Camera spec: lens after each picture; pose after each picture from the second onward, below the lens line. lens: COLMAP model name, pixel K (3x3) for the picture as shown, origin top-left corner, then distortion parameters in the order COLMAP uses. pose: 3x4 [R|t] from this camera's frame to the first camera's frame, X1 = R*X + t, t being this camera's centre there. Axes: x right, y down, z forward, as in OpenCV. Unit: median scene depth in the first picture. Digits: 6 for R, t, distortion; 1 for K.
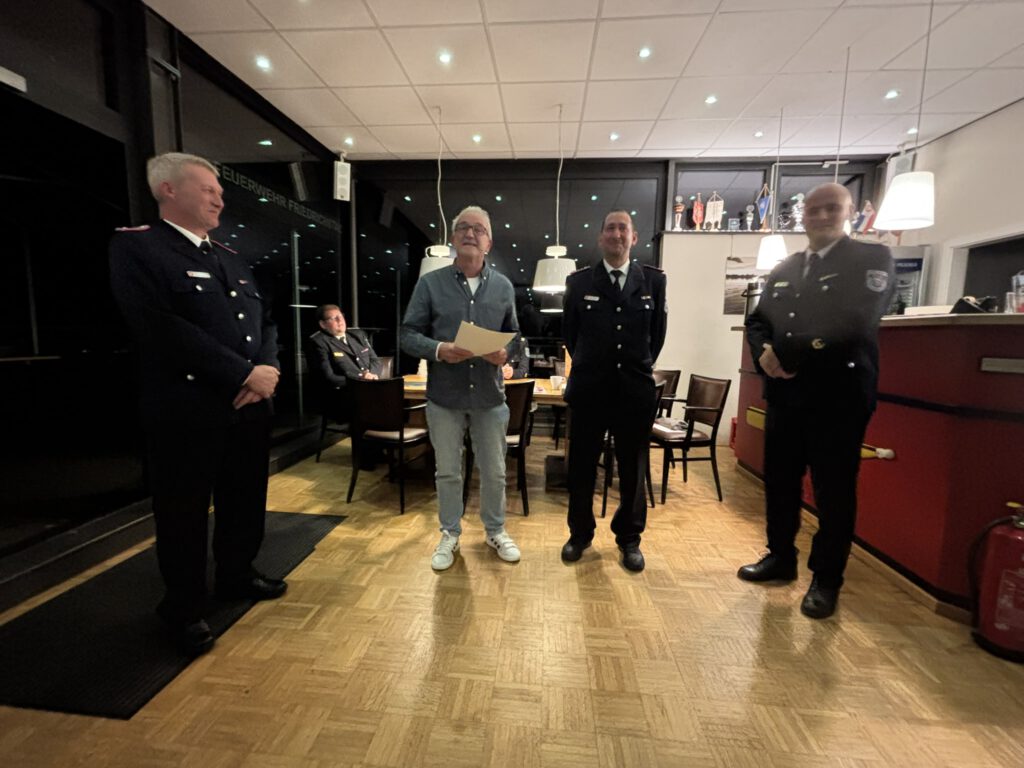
lens RADIAL K [[438.9, 0, 510.9], [0, 438.9, 381.9], [0, 0, 1]] dist [-0.000981, 0.002267]
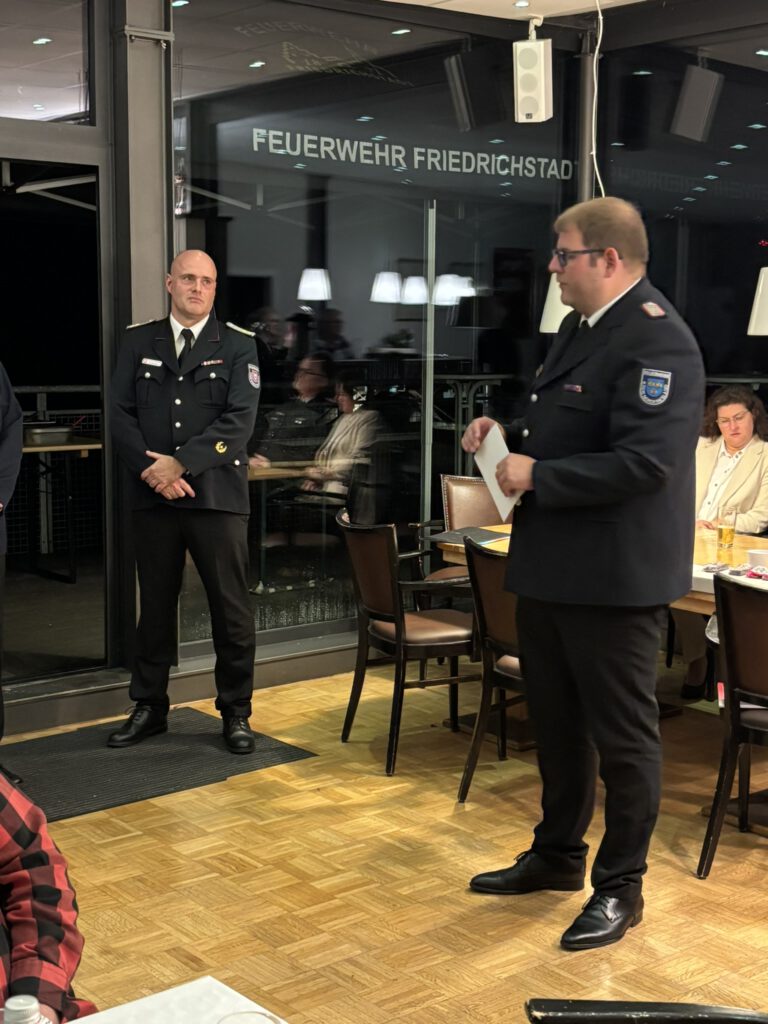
lens RADIAL K [[1491.8, 0, 377.9], [0, 1491.8, 517.9], [0, 0, 1]] dist [0.067558, 0.000000]
pose [[0.691980, 0.079962, -0.717475, 0.832761], [-0.070649, 0.996577, 0.042929, -0.075062], [0.718451, 0.020982, 0.695261, -0.239488]]
